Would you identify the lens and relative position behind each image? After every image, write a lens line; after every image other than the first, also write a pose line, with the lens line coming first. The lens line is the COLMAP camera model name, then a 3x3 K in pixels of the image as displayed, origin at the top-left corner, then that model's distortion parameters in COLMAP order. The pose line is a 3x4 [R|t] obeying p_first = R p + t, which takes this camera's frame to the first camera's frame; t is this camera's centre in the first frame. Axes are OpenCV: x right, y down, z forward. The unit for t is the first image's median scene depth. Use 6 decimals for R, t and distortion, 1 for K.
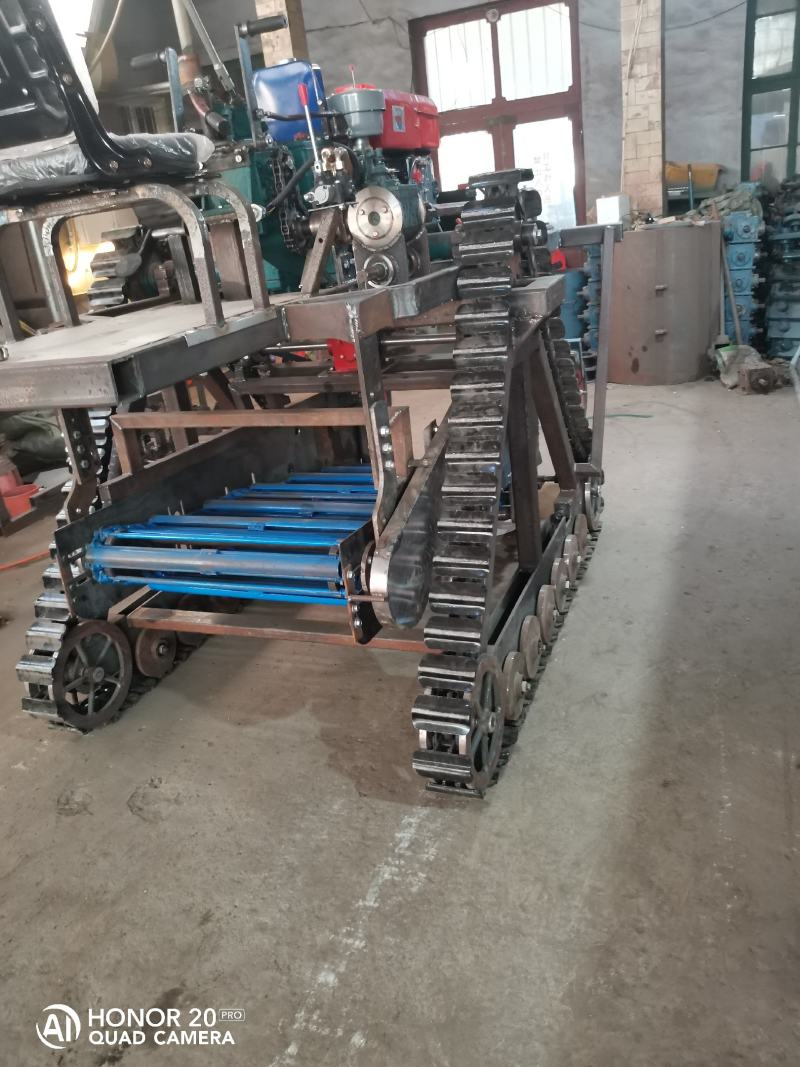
lens RADIAL K [[799.7, 0, 401.2], [0, 799.7, 516.6], [0, 0, 1]] dist [-0.005435, -0.059750]
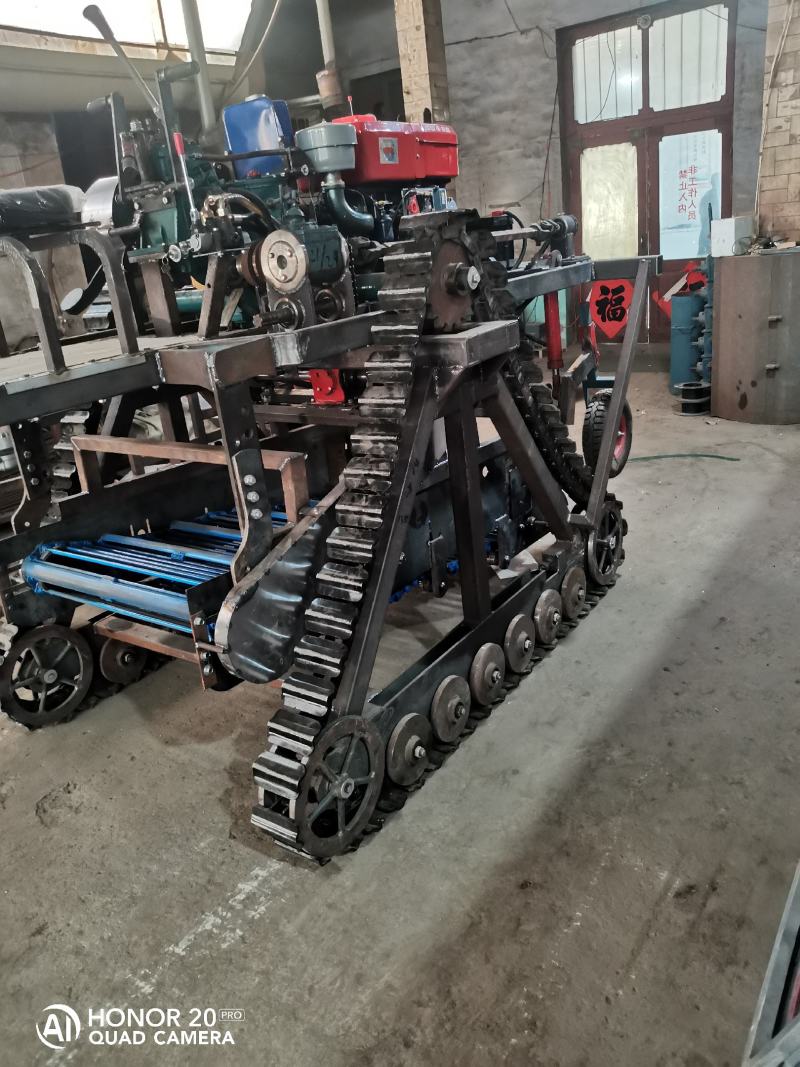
lens RADIAL K [[799.7, 0, 401.2], [0, 799.7, 516.6], [0, 0, 1]] dist [-0.005435, -0.059750]
pose [[0.973434, 0.091217, -0.210013, 0.302390], [-0.091924, 0.995745, 0.006411, -0.069427], [0.209705, 0.013065, 0.977678, 0.059769]]
